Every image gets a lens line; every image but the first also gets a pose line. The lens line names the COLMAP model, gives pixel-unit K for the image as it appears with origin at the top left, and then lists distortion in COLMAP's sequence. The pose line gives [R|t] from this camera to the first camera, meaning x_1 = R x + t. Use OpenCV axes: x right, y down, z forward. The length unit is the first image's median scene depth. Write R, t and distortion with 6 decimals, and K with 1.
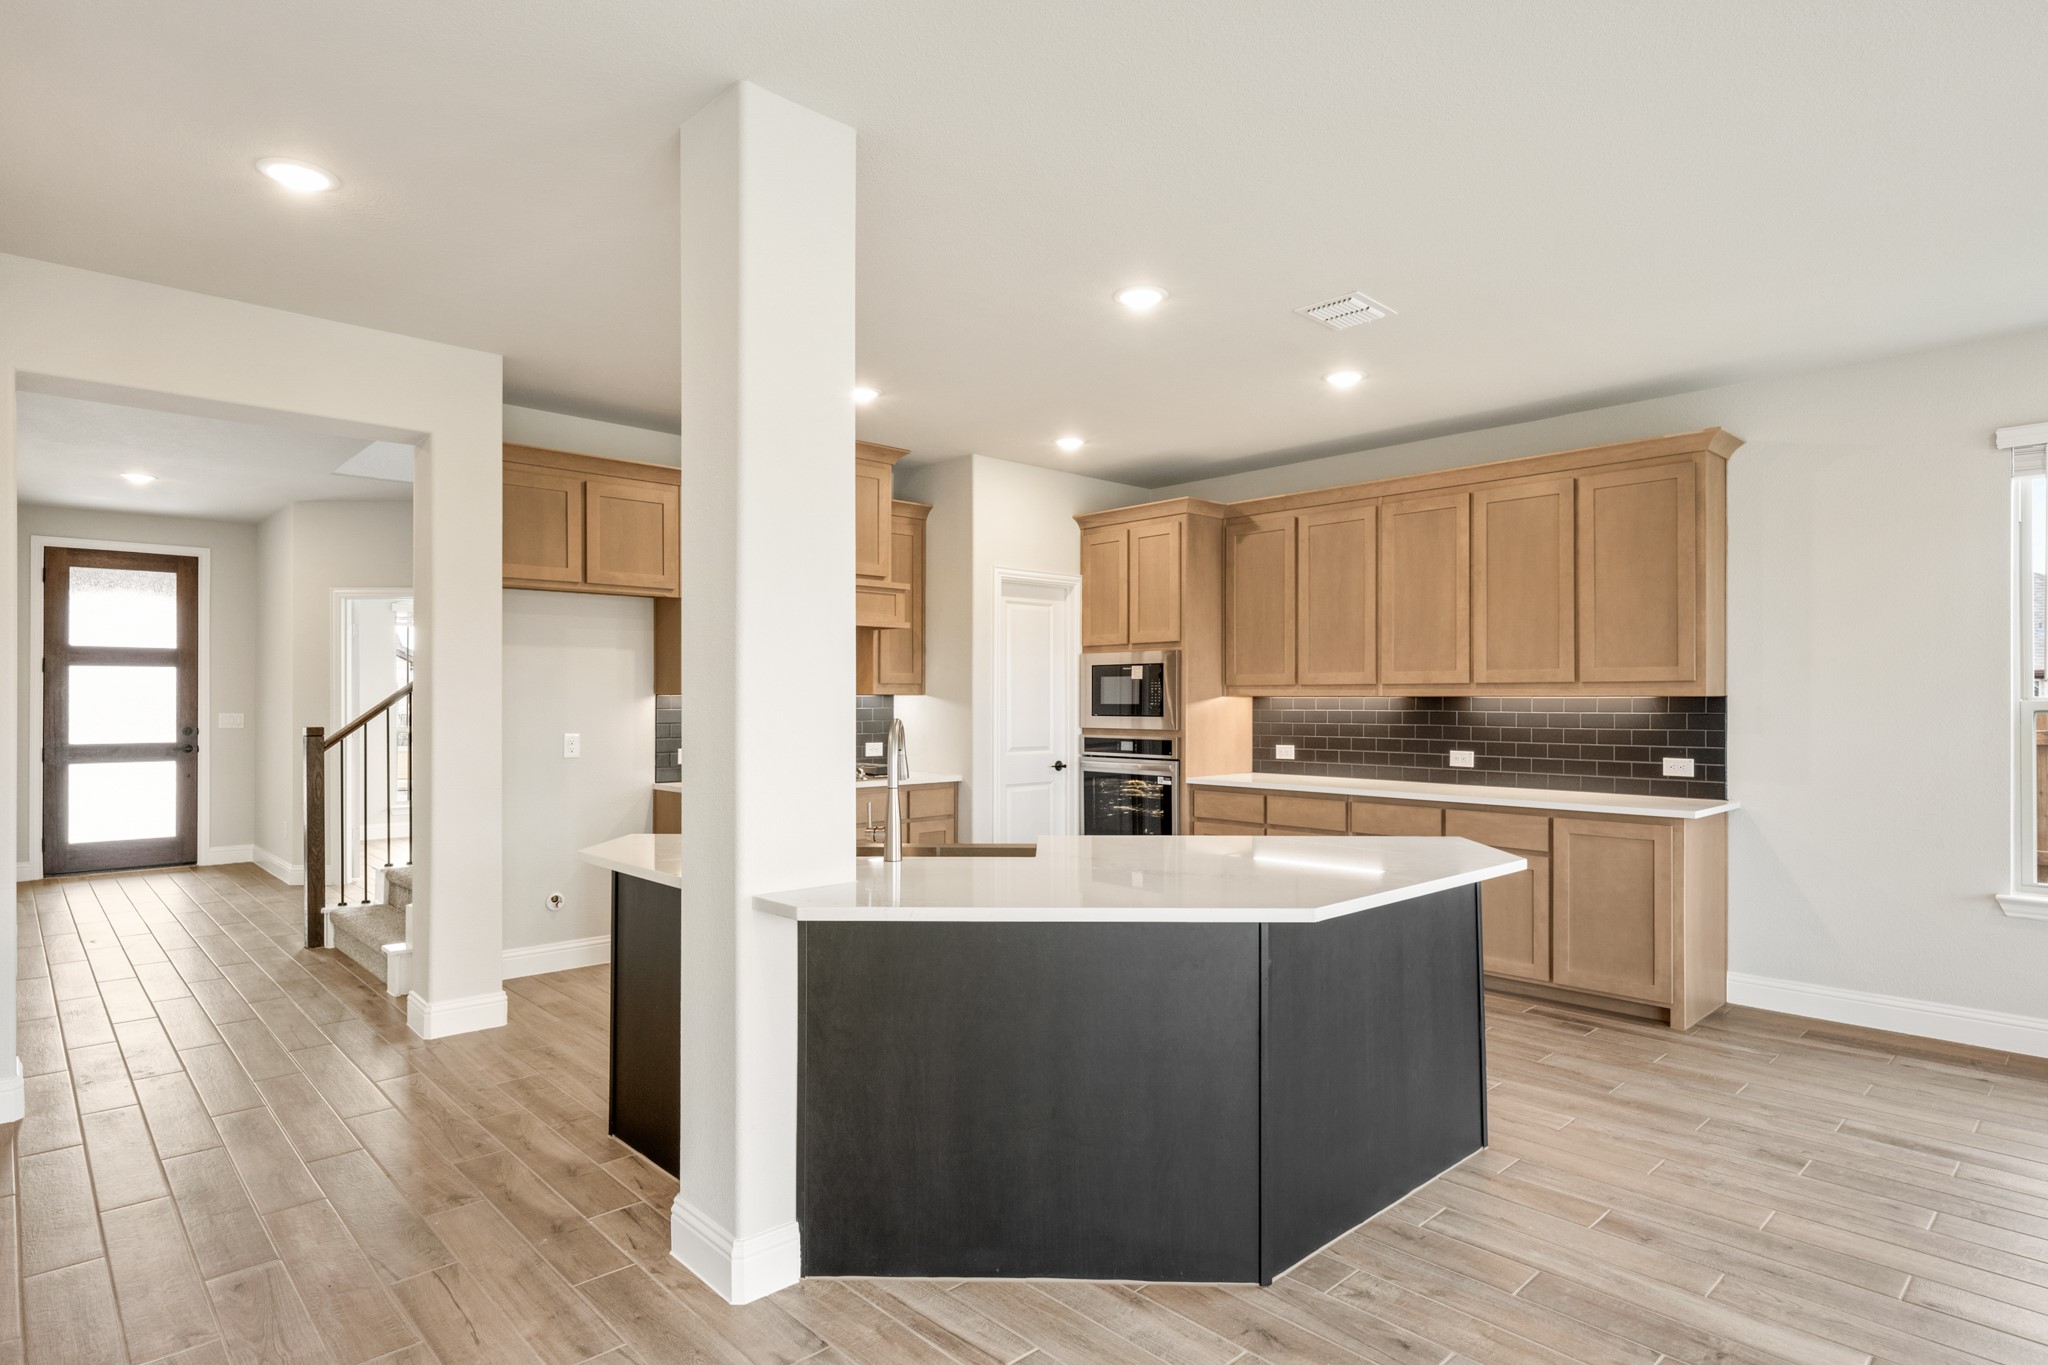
lens RADIAL K [[1082.8, 0, 1025.2], [0, 1082.8, 708.1], [0, 0, 1]] dist [-0.000988, -0.000410]
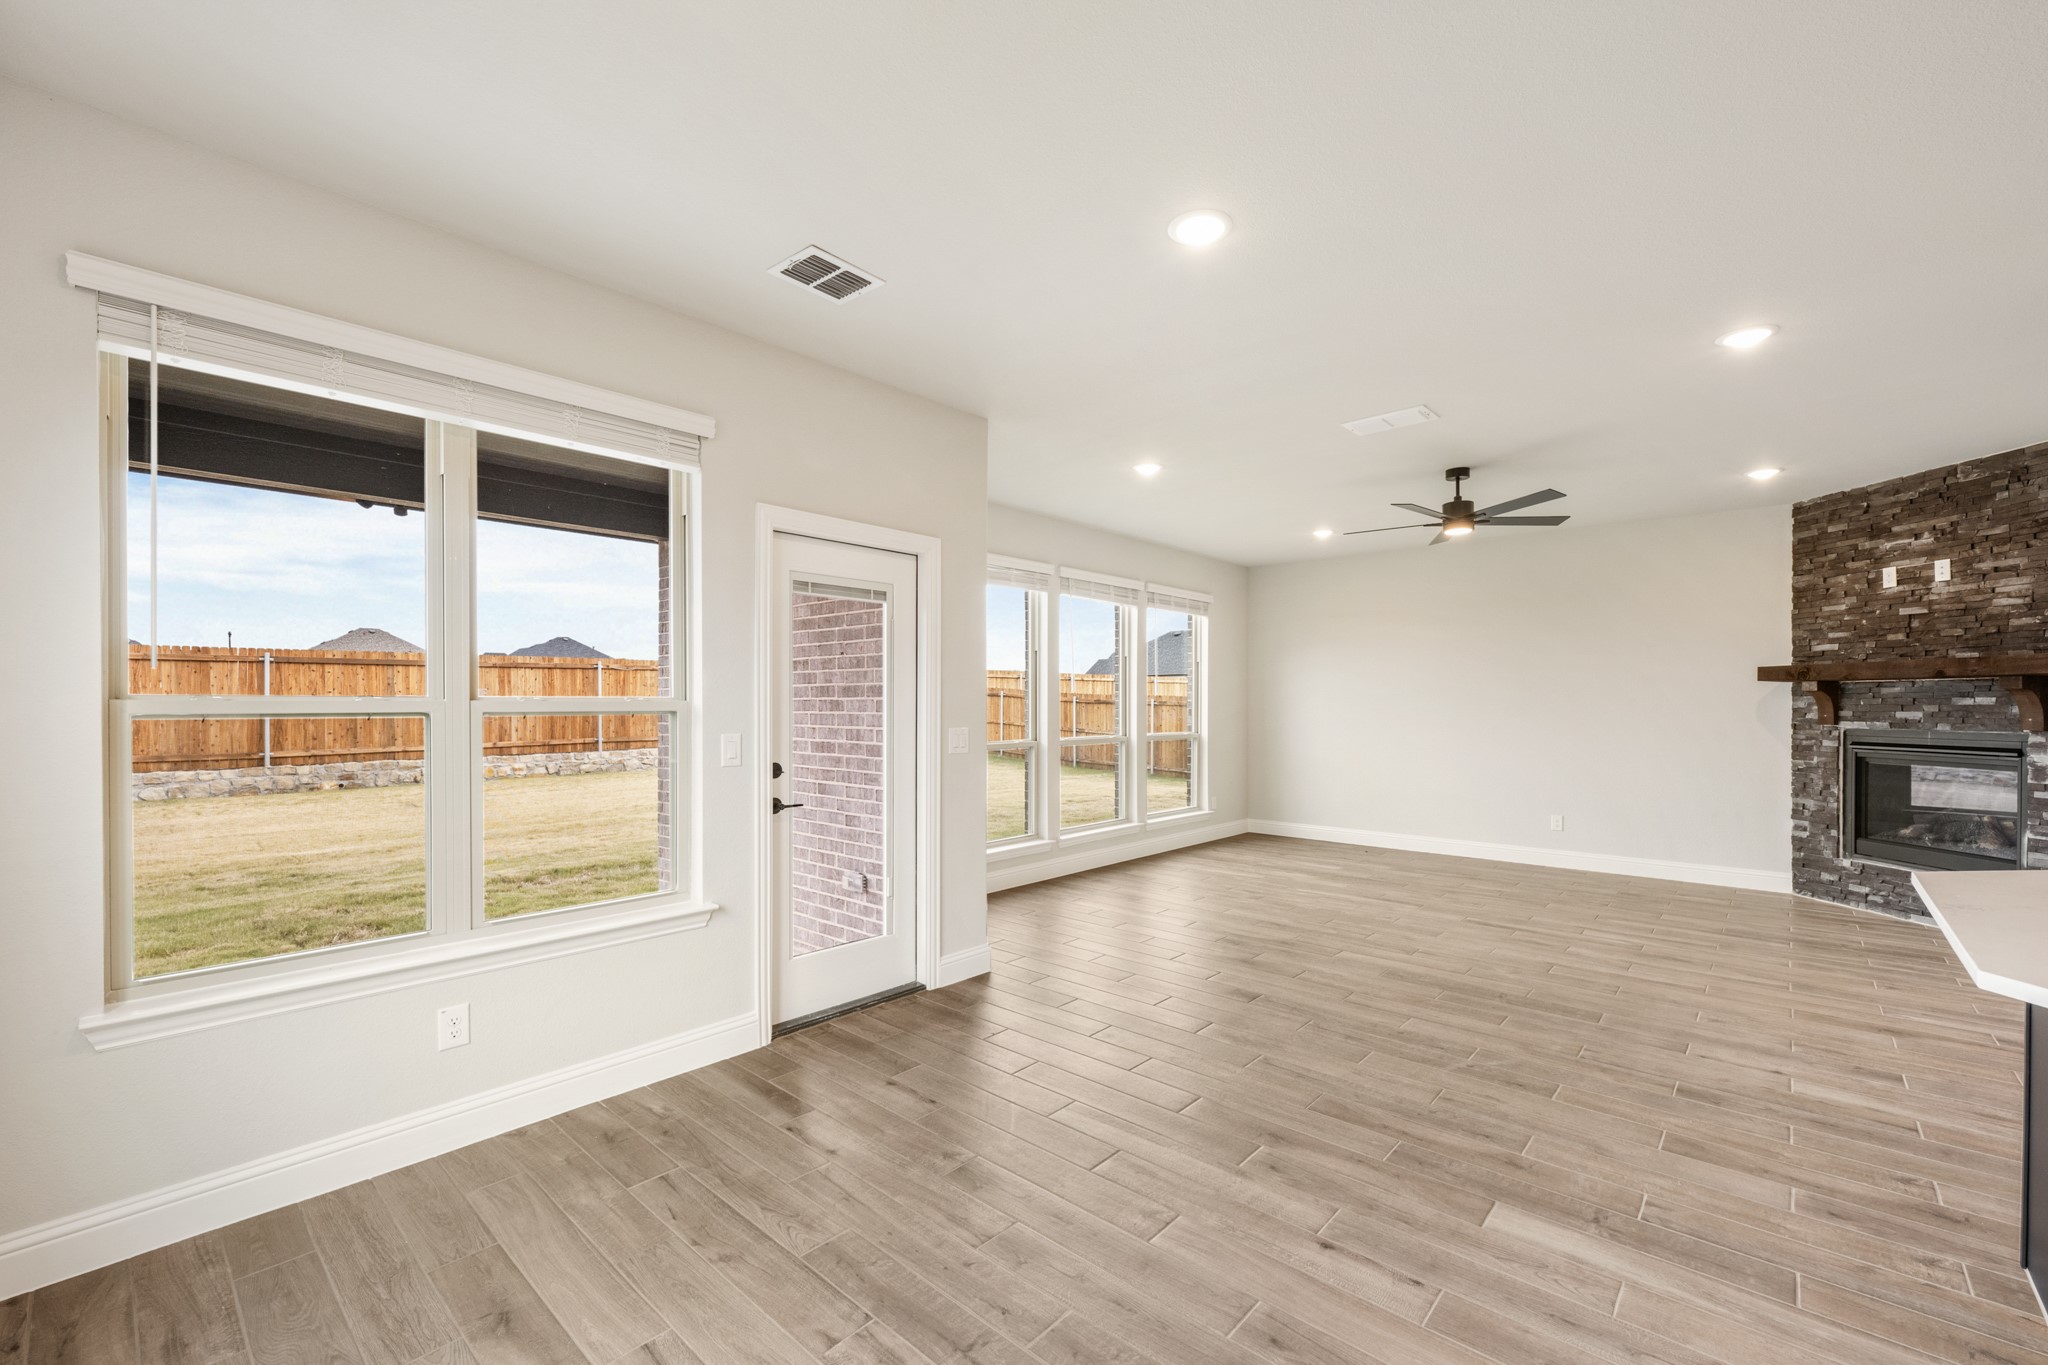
lens RADIAL K [[846.4, 0, 1020.9], [0, 846.4, 690.0], [0, 0, 1]] dist [-0.003093, -0.000185]
pose [[-0.997347, -0.001307, -0.072781, 0.534208], [-0.000730, 0.999968, -0.007956, -0.005691], [0.072789, -0.007882, -0.997316, 0.747229]]
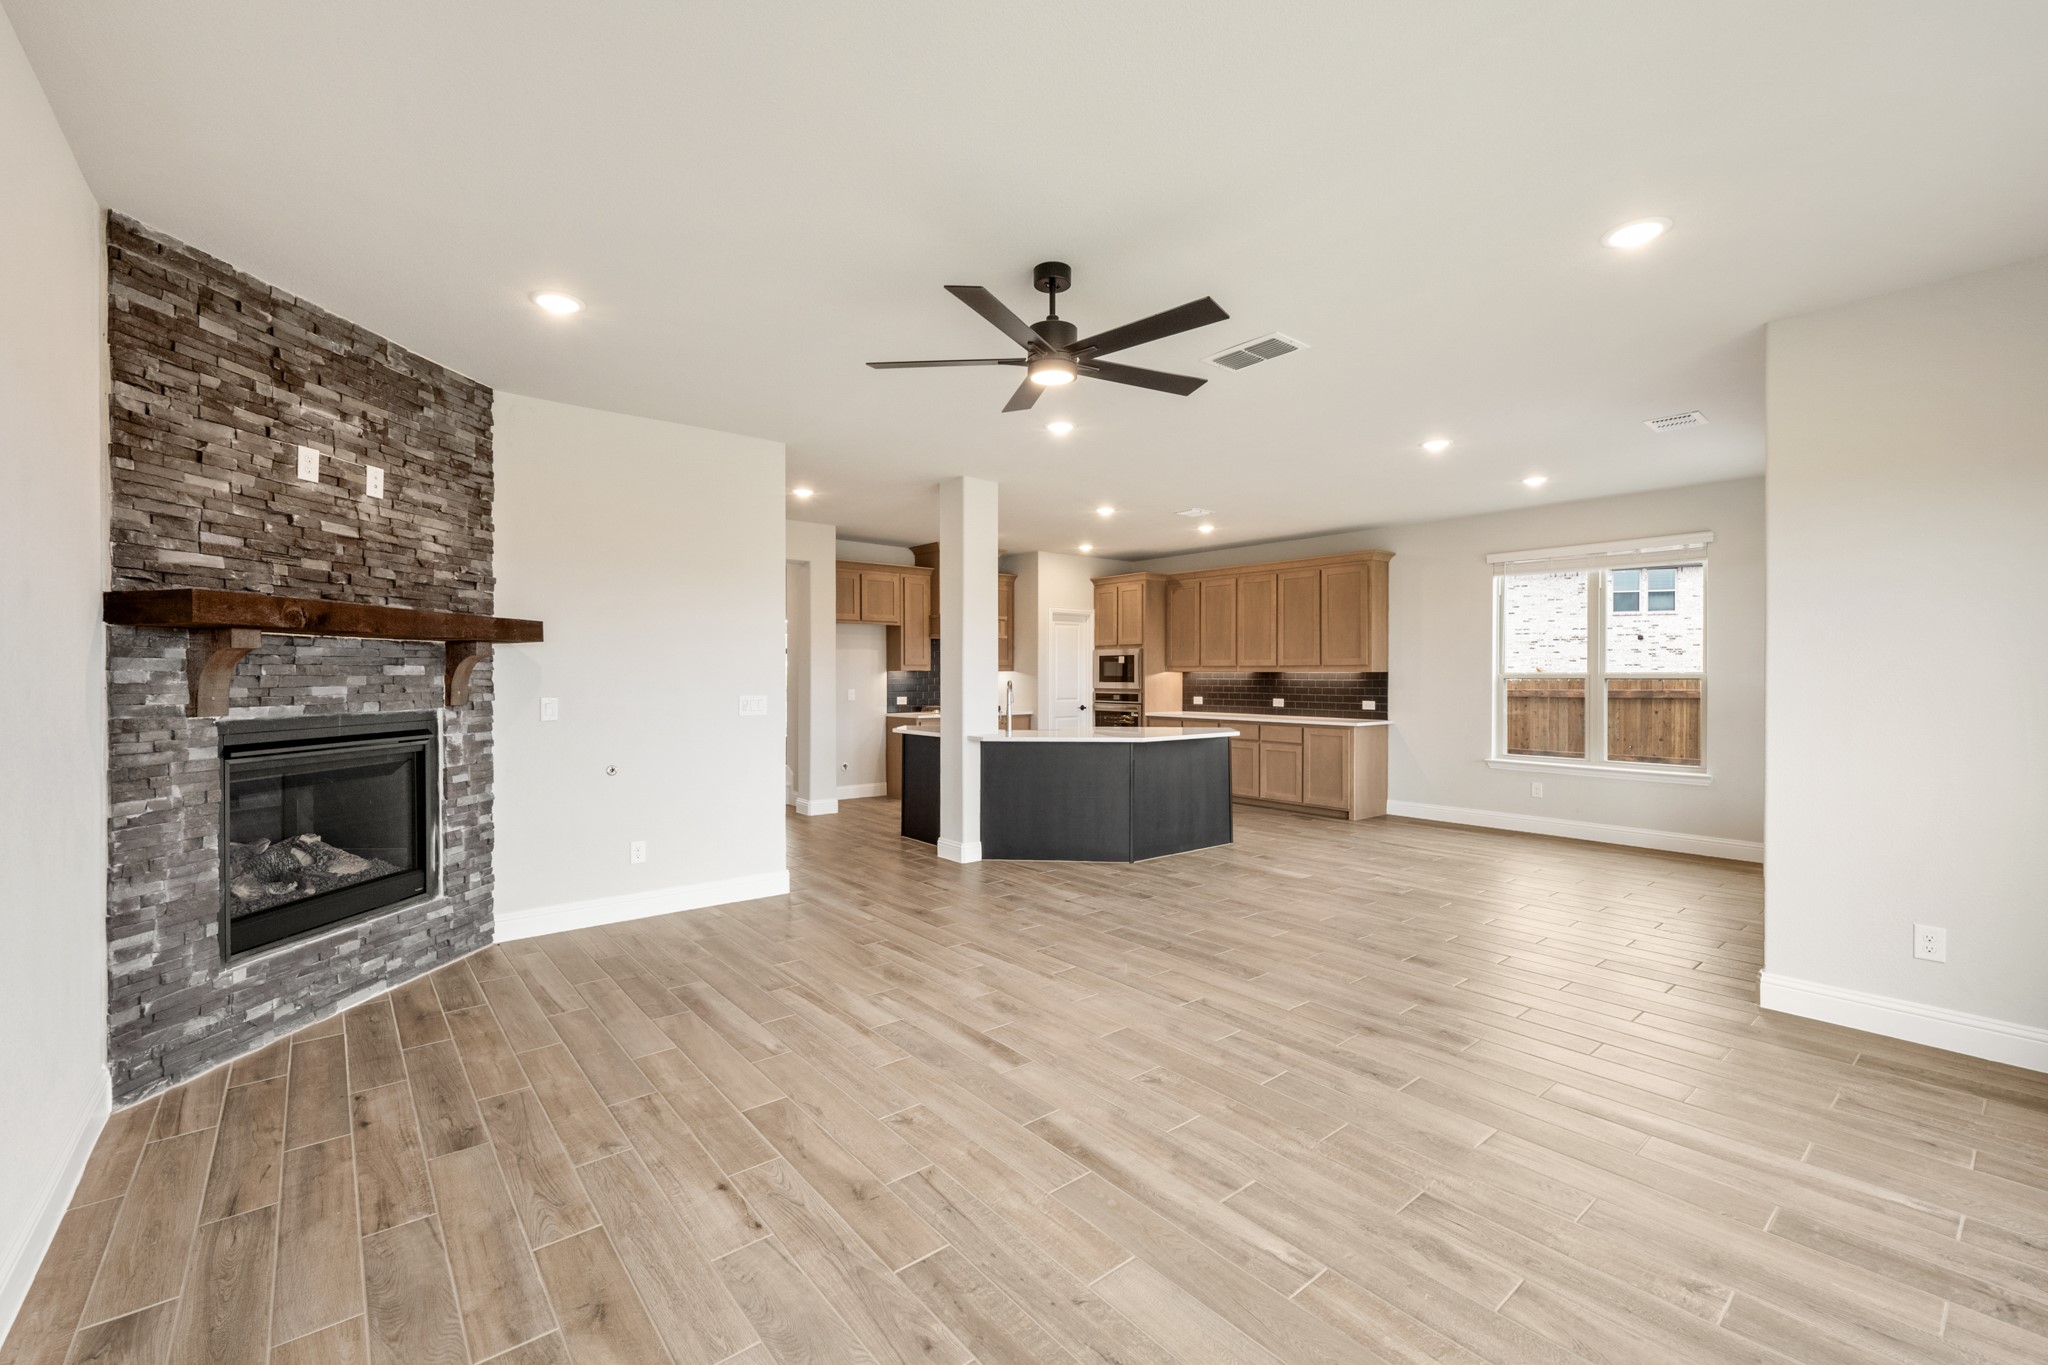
lens RADIAL K [[846.4, 0, 1020.9], [0, 846.4, 690.0], [0, 0, 1]] dist [-0.003093, -0.000185]
pose [[0.997546, 0.000950, -0.070007, 0.031987], [-0.000173, 0.999938, 0.011117, 0.005468], [0.070013, -0.011078, 0.997485, -0.612355]]
